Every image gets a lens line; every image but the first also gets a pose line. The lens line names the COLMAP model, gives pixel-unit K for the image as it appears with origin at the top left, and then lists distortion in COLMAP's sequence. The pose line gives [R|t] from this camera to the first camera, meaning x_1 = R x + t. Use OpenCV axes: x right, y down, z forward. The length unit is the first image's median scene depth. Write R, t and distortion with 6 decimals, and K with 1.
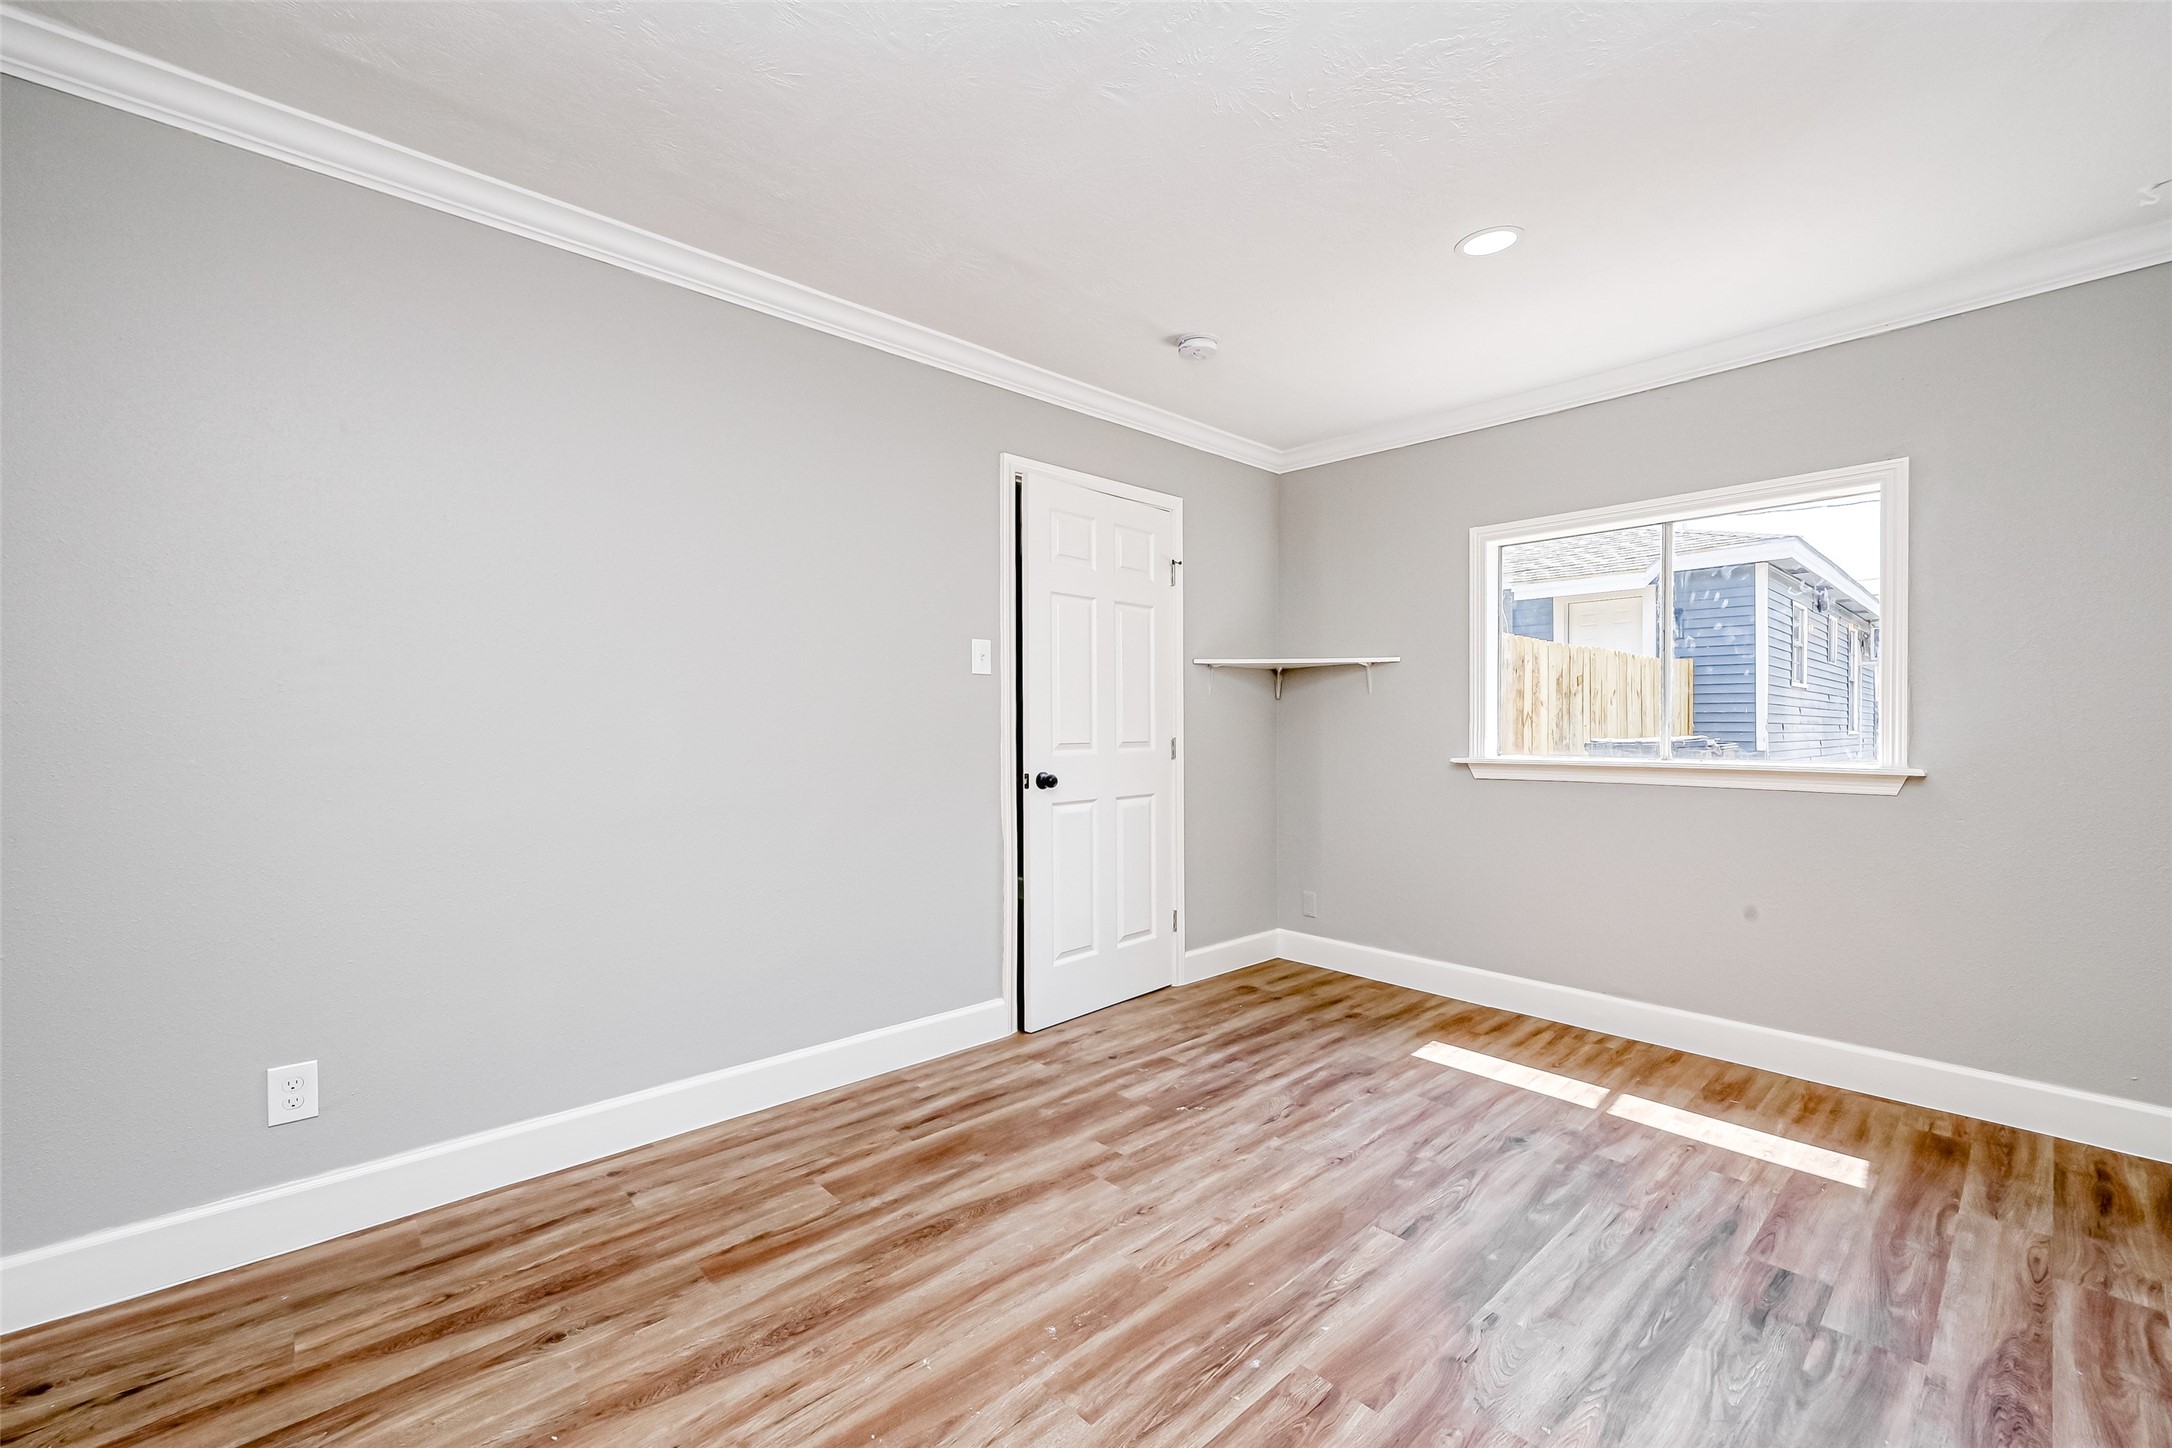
lens RADIAL K [[864.4, 0, 1100.3], [0, 864.4, 728.5], [0, 0, 1]] dist [0.000618, -0.000302]
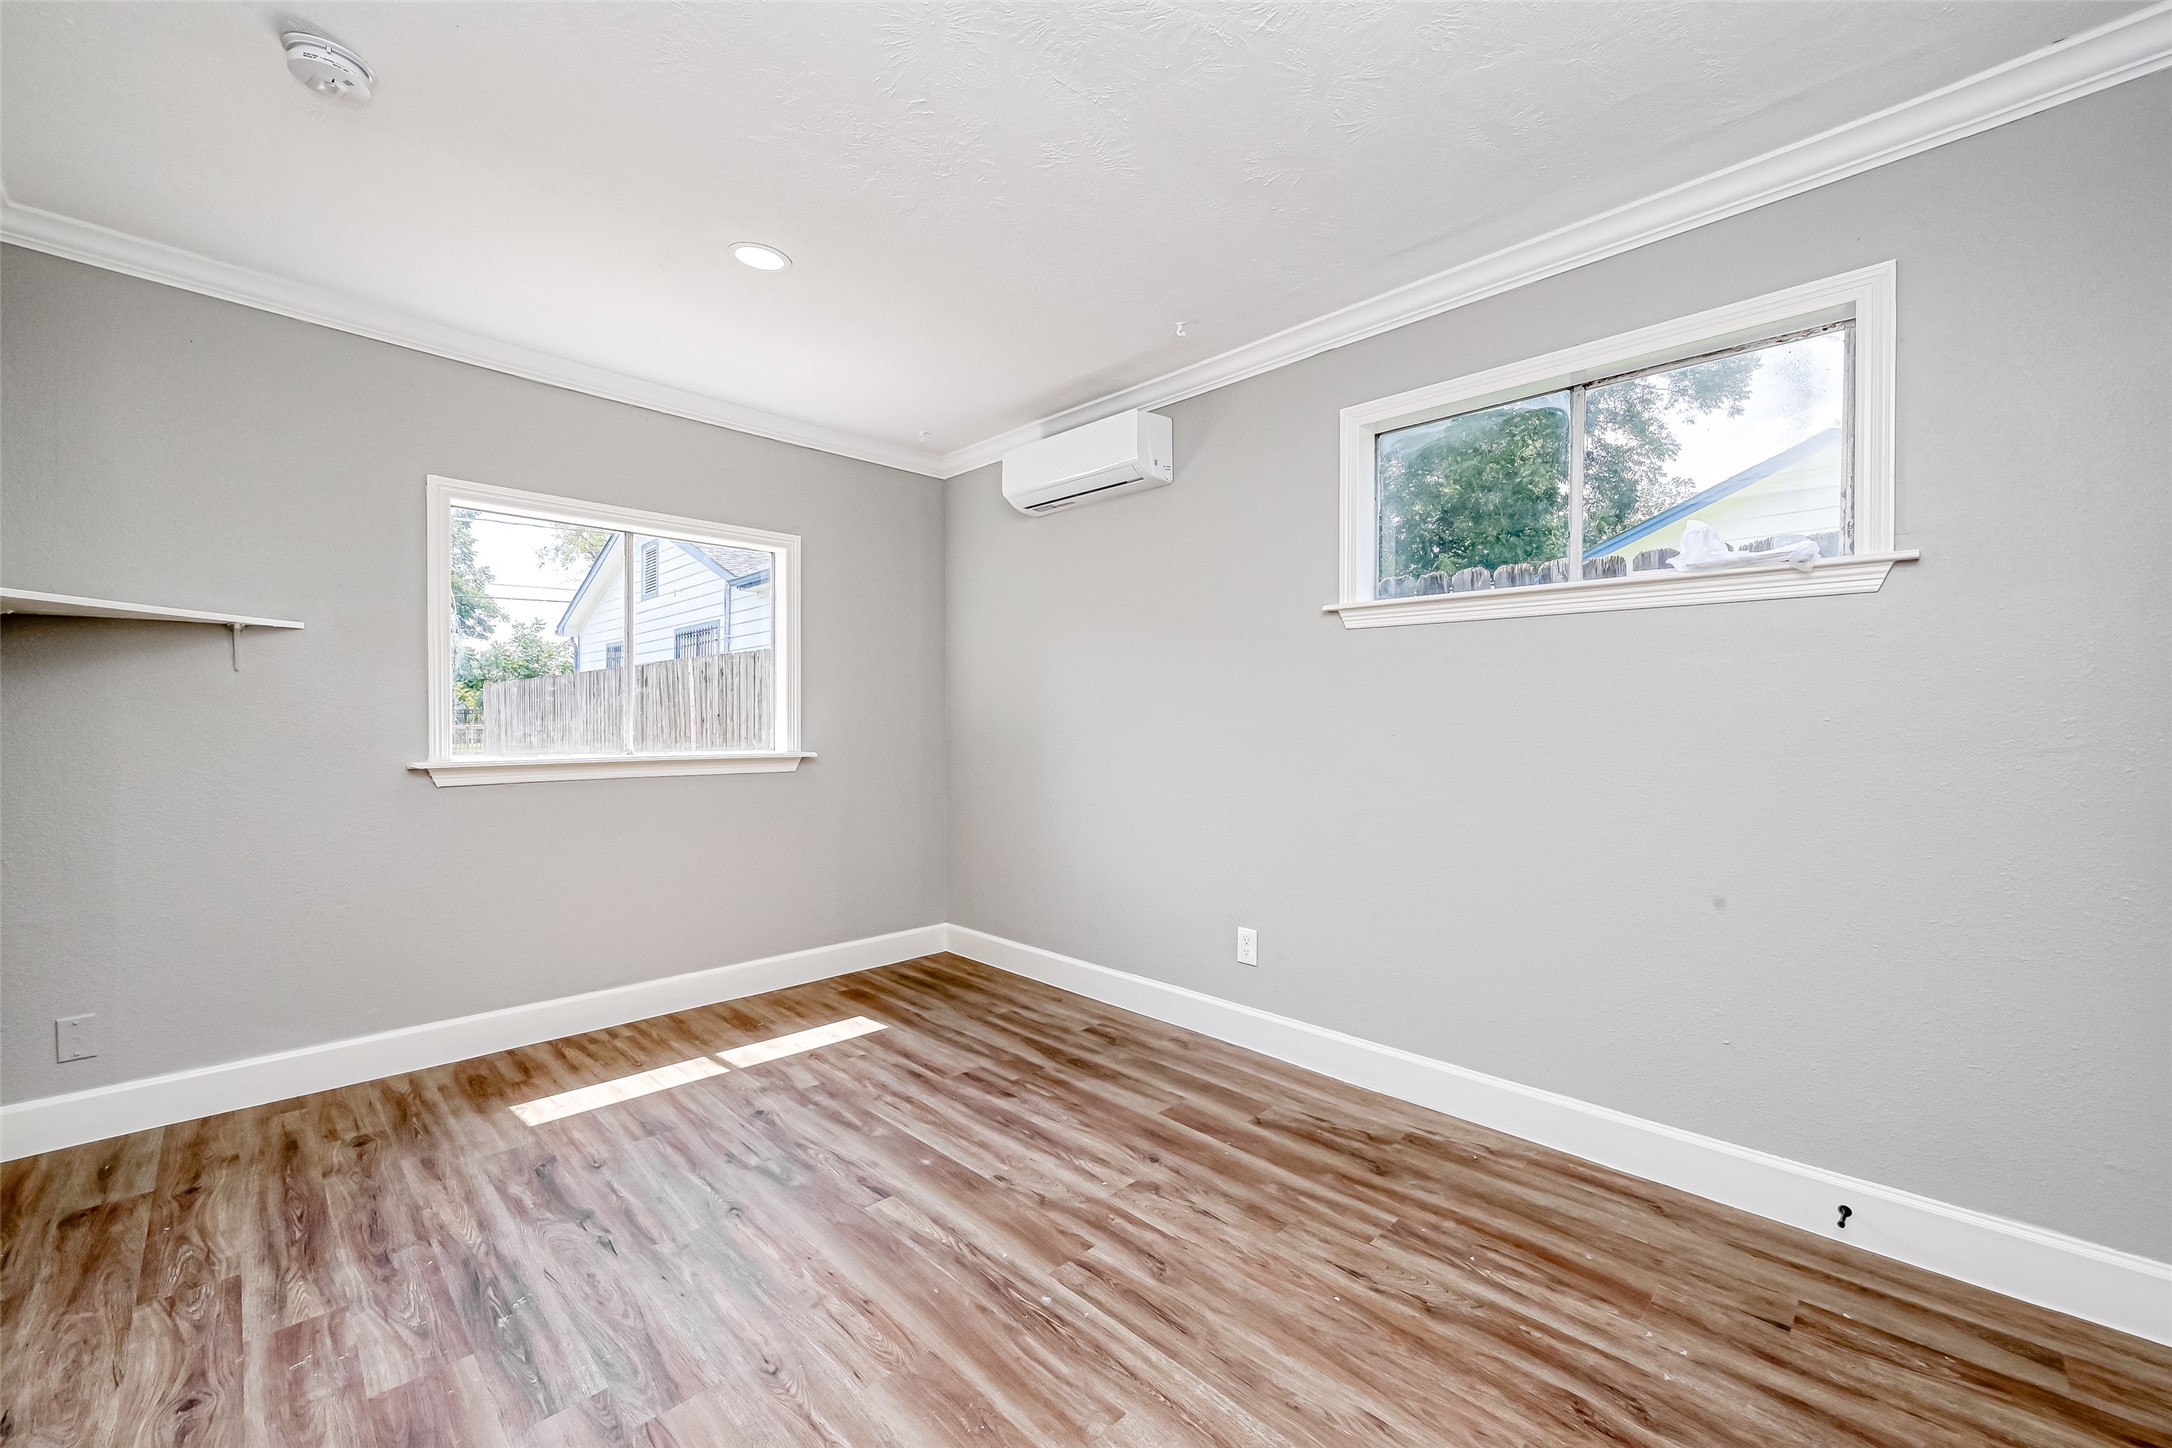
lens RADIAL K [[864.4, 0, 1101.1], [0, 864.4, 724.9], [0, 0, 1]] dist [0.000618, -0.000302]
pose [[-0.028585, -0.001510, 0.999590, -0.527147], [0.000610, 0.999999, 0.001528, -0.001527], [-0.999591, 0.000653, -0.028584, 0.545980]]
